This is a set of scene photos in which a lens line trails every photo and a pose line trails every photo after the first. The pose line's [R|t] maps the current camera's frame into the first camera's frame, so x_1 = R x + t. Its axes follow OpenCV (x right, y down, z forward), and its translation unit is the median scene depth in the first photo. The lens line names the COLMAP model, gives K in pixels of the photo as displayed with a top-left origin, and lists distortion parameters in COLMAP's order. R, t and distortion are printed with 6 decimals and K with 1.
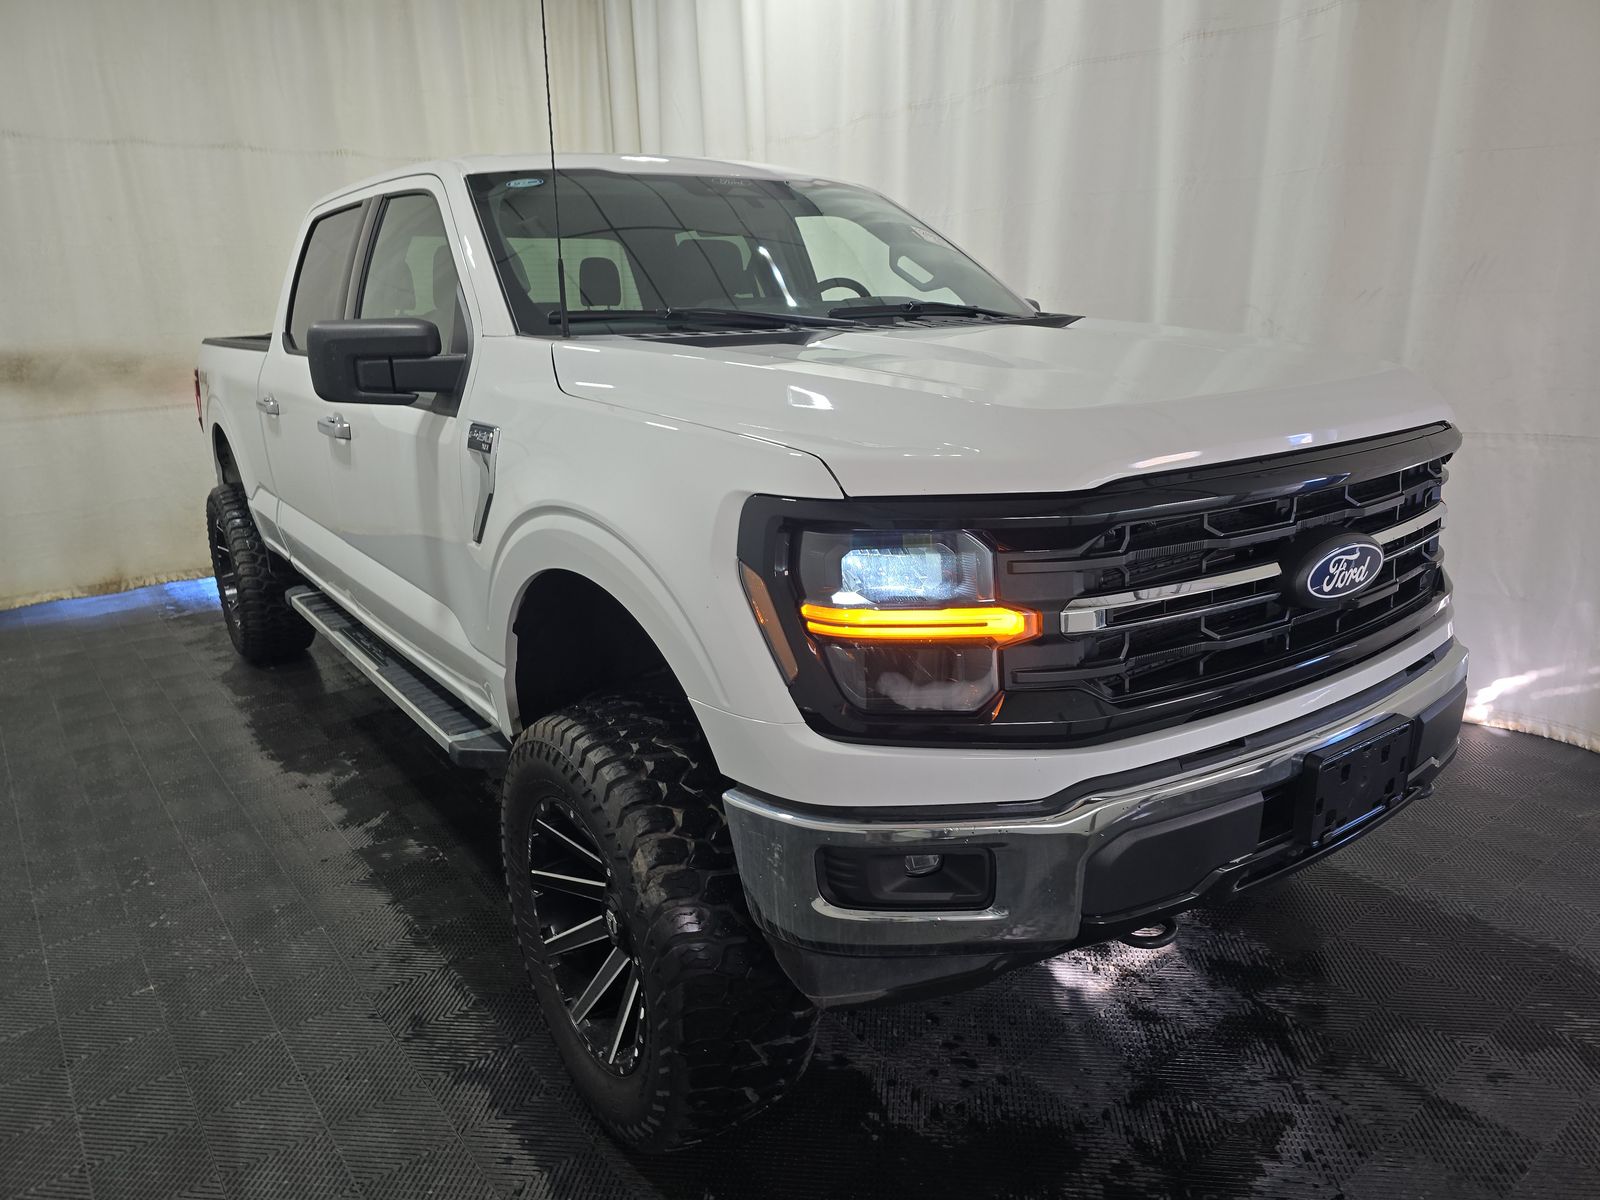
lens RADIAL K [[1068.6, 0, 807.3], [0, 1068.6, 596.0], [0, 0, 1]] dist [0.051790, -0.043988]
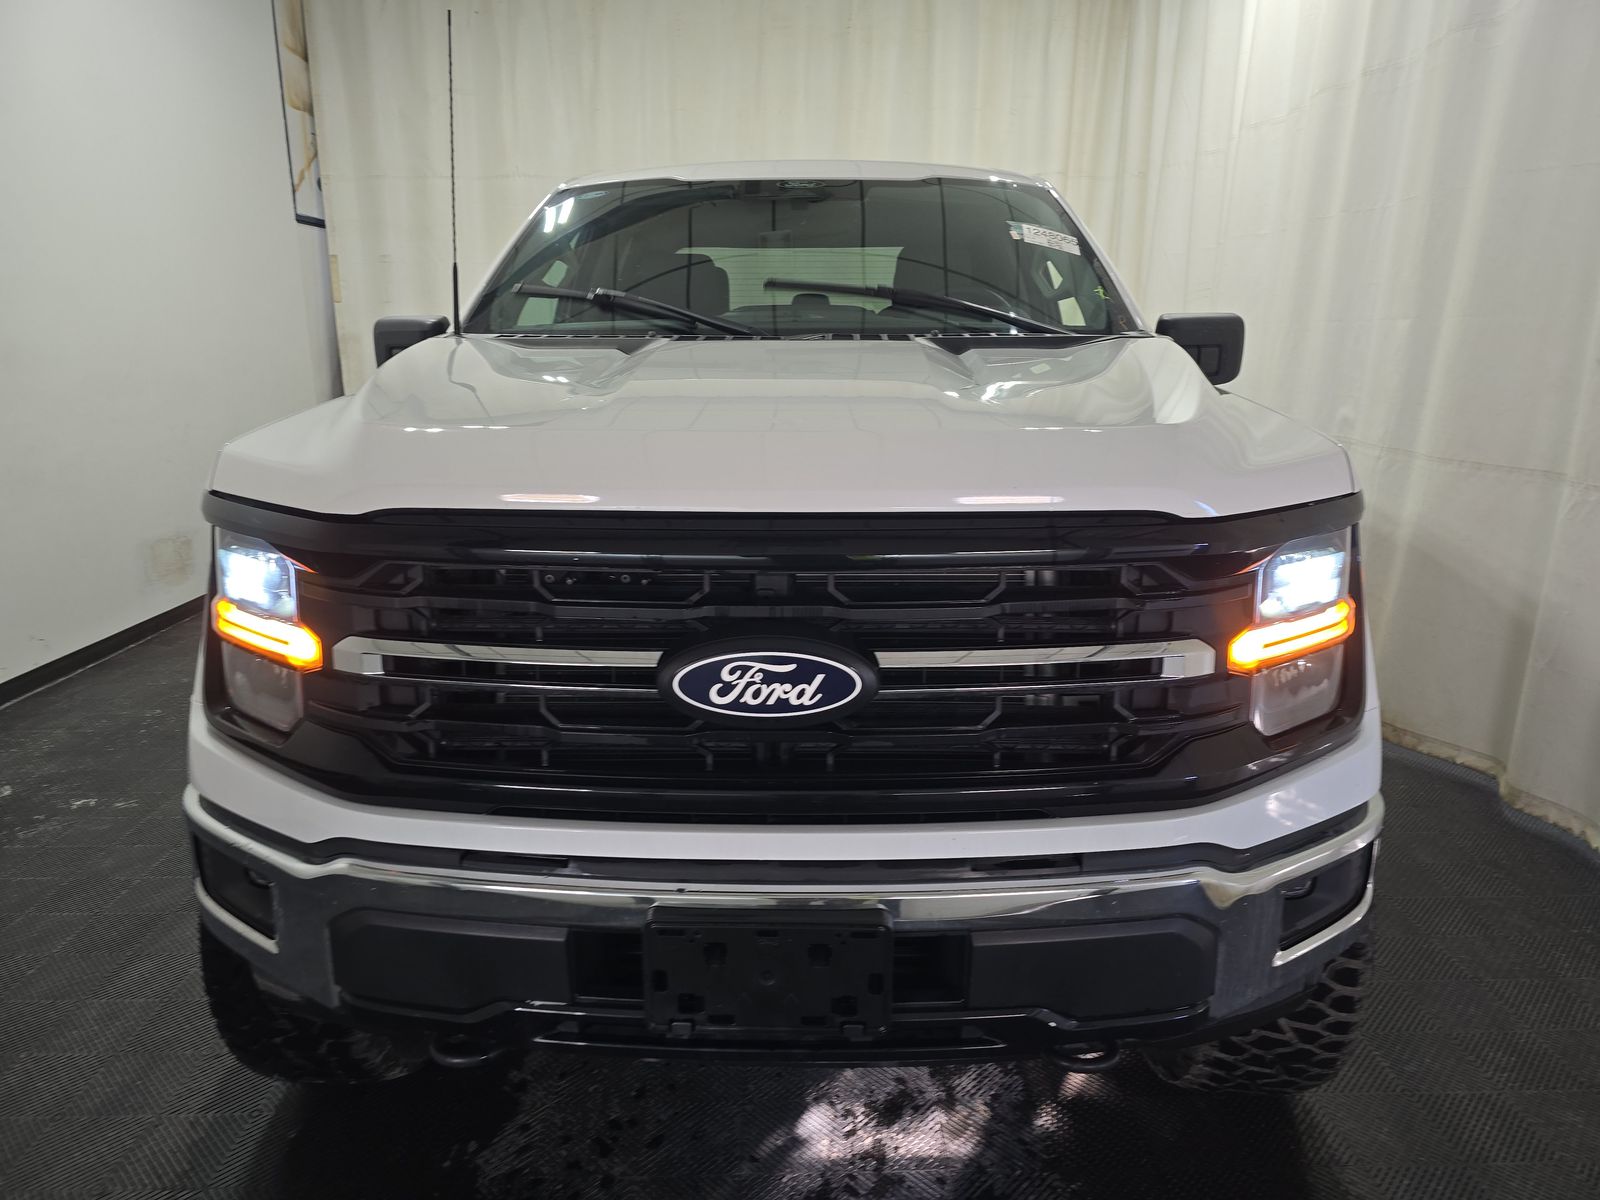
lens RADIAL K [[1068.6, 0, 807.3], [0, 1068.6, 596.0], [0, 0, 1]] dist [0.051790, -0.043988]
pose [[0.797181, 0.171940, -0.578739, 0.932424], [-0.177533, 0.982968, 0.047492, -0.121857], [0.577048, 0.064886, 0.814129, 0.423576]]
